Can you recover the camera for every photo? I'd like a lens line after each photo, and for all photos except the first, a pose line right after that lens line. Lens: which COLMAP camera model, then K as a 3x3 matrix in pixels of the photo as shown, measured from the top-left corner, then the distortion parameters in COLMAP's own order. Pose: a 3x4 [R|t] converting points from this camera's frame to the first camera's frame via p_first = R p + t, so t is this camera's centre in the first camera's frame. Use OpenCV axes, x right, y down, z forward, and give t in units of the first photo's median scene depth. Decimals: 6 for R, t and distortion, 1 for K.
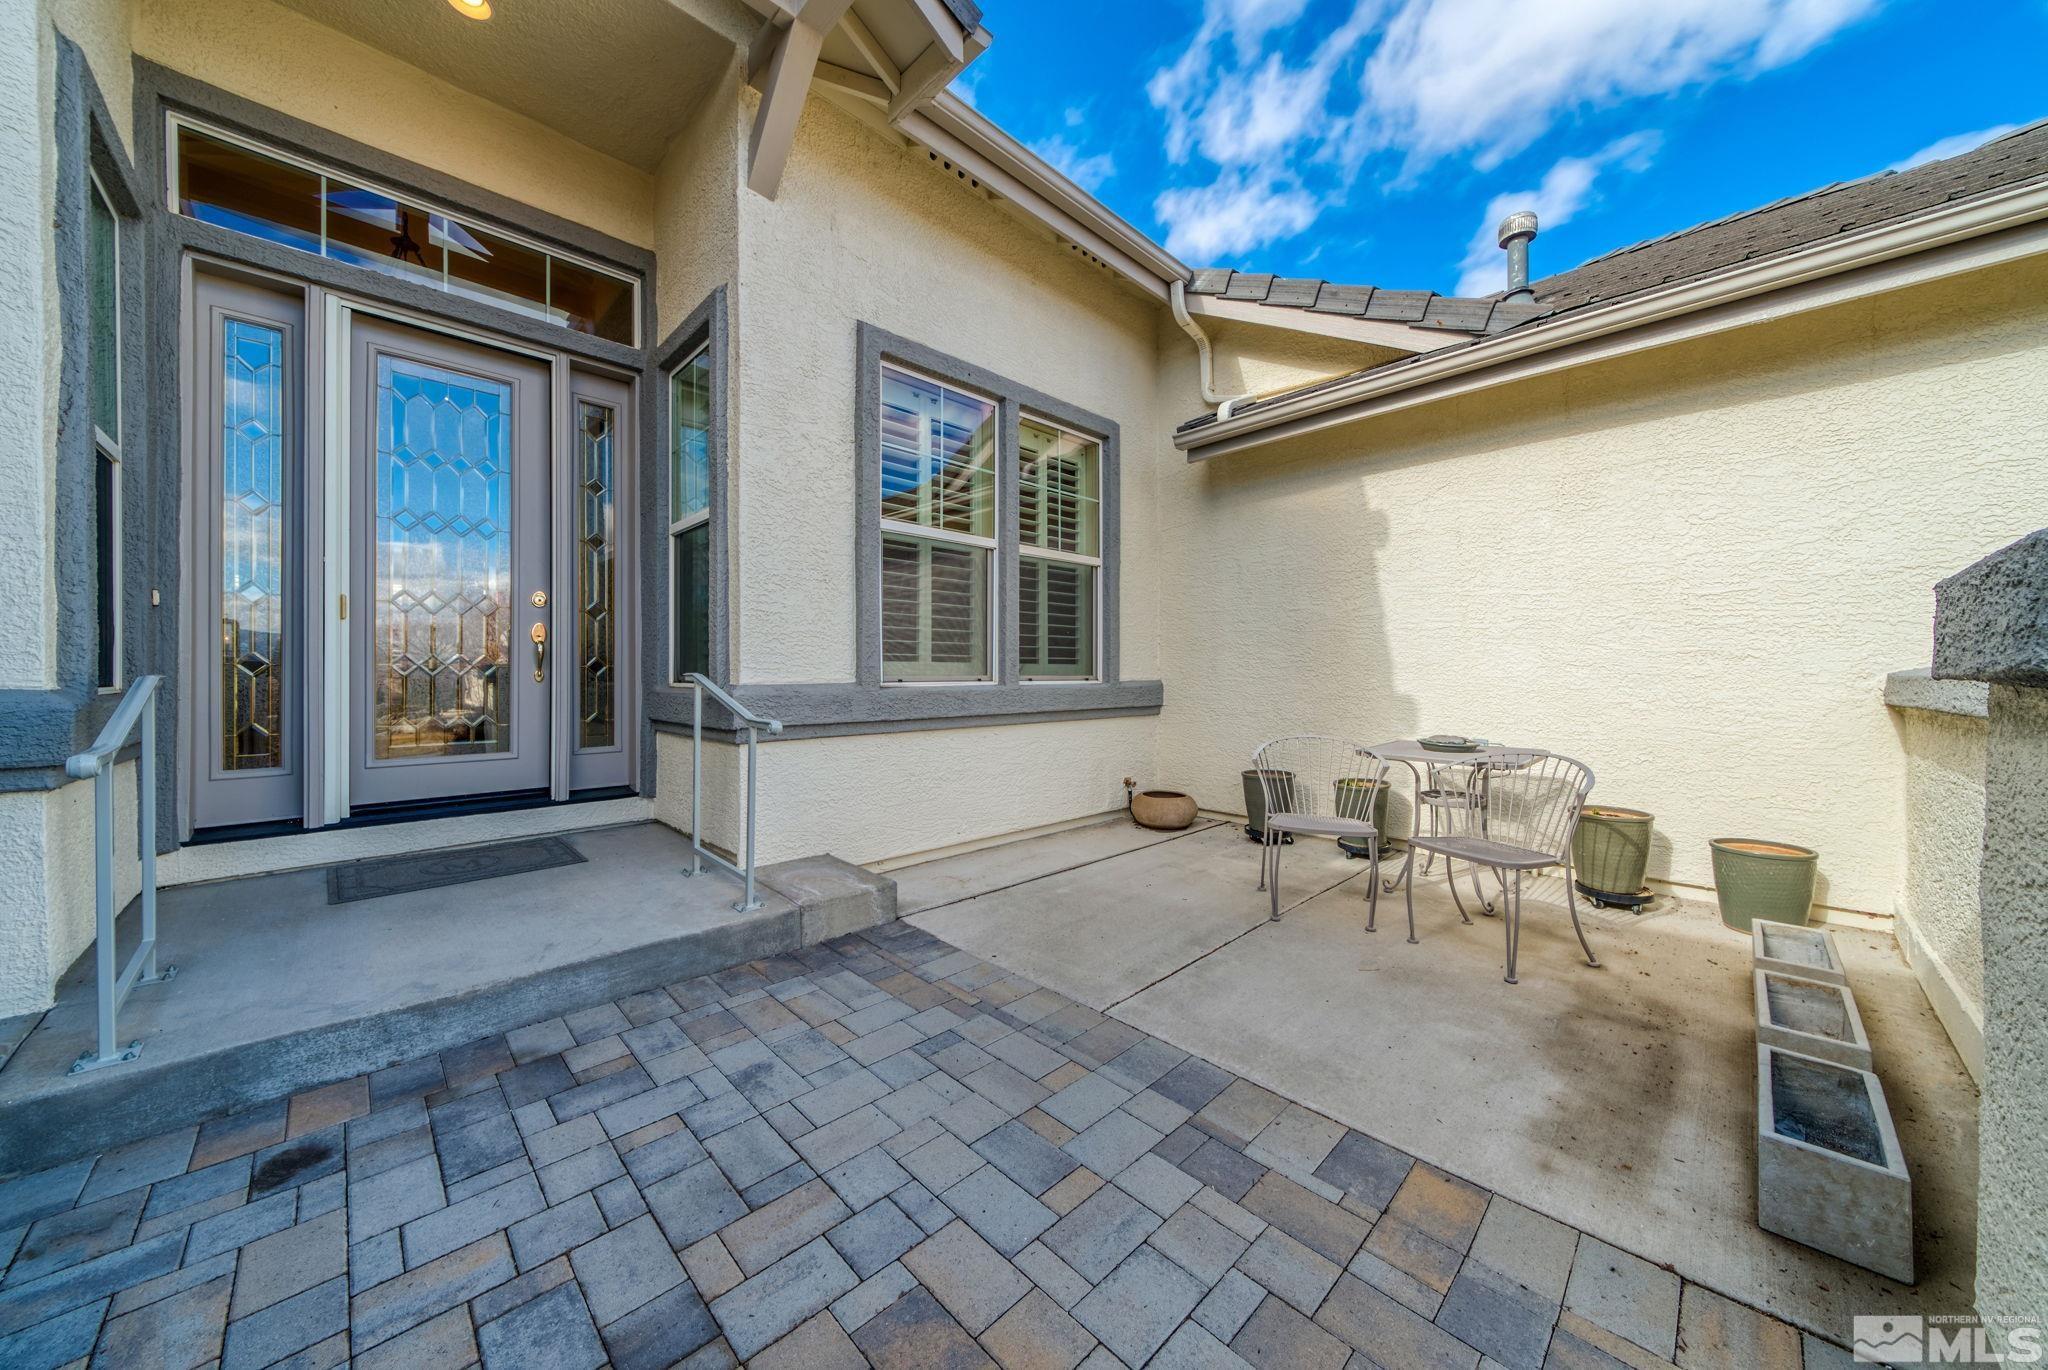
lens RADIAL K [[700.1, 0, 1029.3], [0, 700.1, 674.6], [0, 0, 1]] dist [-0.001657, -0.000068]
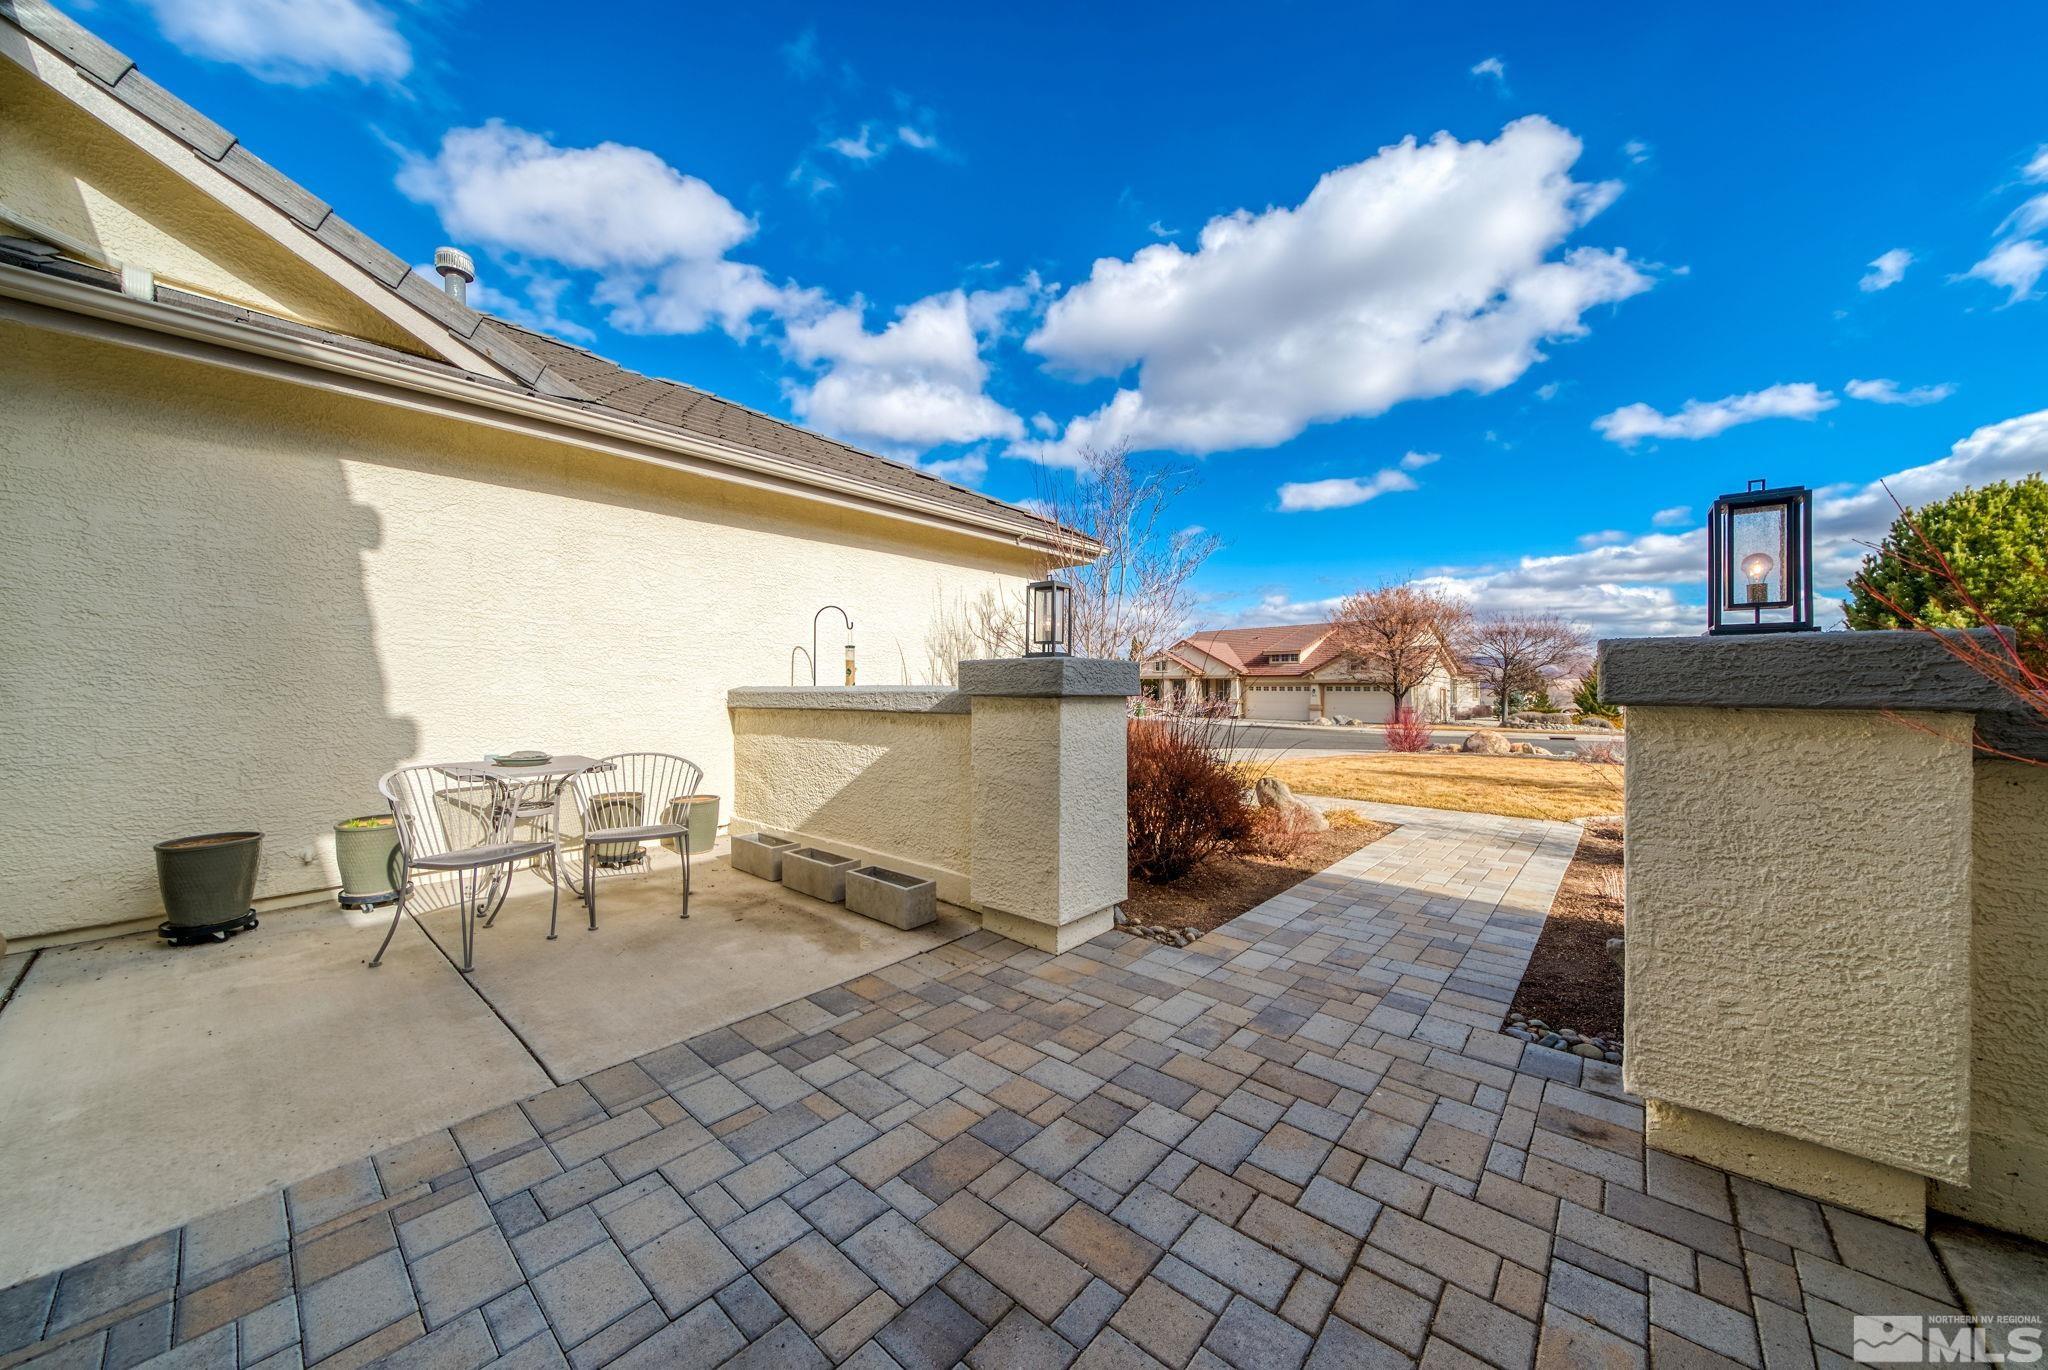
lens RADIAL K [[700.1, 0, 1029.3], [0, 700.1, 685.1], [0, 0, 1]] dist [-0.001657, -0.000068]
pose [[-0.080599, -0.001165, 0.996746, -0.835677], [0.005982, 0.999981, 0.001652, -0.017480], [-0.996729, 0.006096, -0.080591, 0.491902]]
